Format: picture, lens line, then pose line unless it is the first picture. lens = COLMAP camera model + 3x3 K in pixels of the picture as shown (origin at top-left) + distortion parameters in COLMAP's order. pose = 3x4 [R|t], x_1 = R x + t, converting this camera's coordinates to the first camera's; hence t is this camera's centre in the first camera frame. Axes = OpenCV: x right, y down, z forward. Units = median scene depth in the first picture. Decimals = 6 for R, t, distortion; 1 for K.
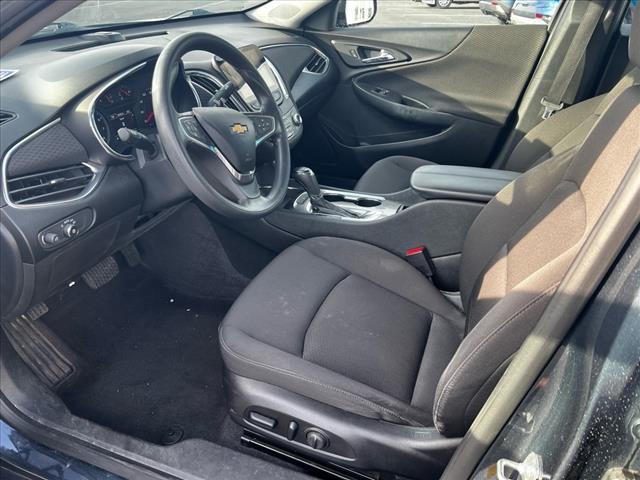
lens RADIAL K [[497.1, 0, 320.0], [0, 497.1, 240.0], [0, 0, 1]] dist [0.061228, -0.070237]
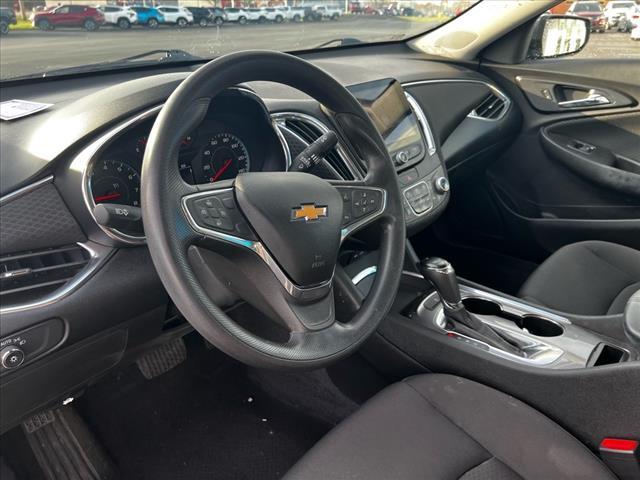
lens RADIAL K [[497.1, 0, 320.0], [0, 497.1, 240.0], [0, 0, 1]] dist [0.061228, -0.070237]
pose [[0.937063, 0.120732, -0.327623, 0.031044], [-0.143419, 0.988597, -0.045898, -0.110274], [0.318346, 0.089996, 0.943693, 0.301467]]
